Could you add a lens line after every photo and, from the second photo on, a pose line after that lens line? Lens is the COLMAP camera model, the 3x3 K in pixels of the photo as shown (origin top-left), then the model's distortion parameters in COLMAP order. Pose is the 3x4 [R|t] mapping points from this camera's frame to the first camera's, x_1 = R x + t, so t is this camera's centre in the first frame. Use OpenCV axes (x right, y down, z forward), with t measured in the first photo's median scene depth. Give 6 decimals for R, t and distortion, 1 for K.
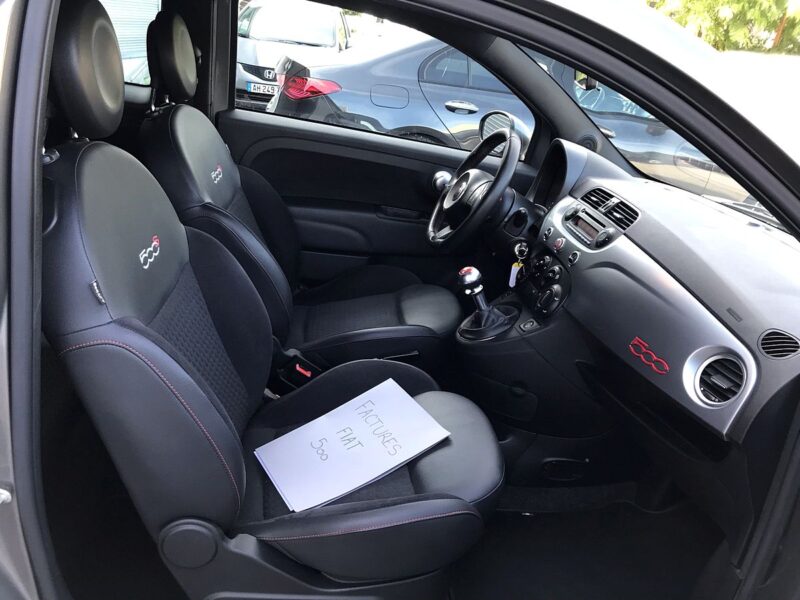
lens RADIAL K [[666.2, 0, 400.0], [0, 666.2, 300.0], [0, 0, 1]] dist [0.015569, -0.000907]
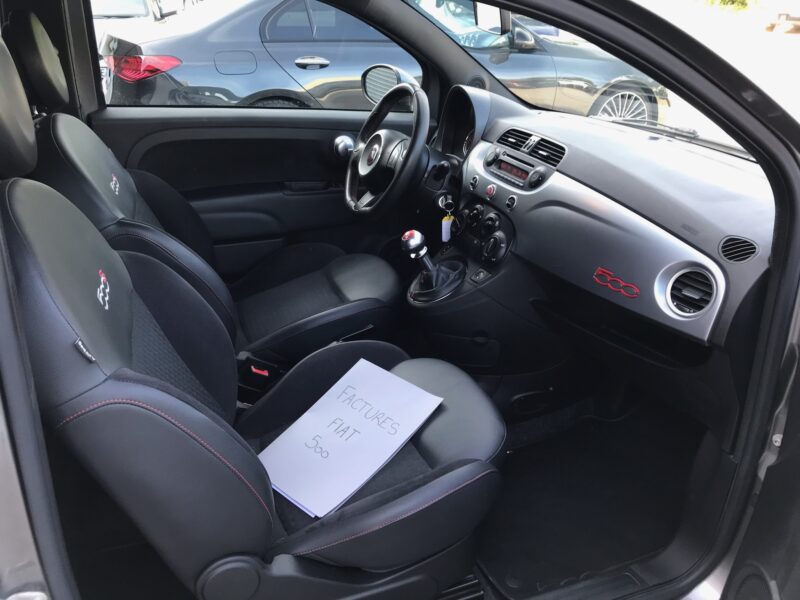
lens RADIAL K [[666.2, 0, 400.0], [0, 666.2, 300.0], [0, 0, 1]] dist [0.015569, -0.000907]
pose [[0.957187, -0.218905, 0.189401, -0.120044], [0.204922, 0.974562, 0.090752, -0.042116], [-0.204449, -0.048054, 0.977697, 0.029807]]
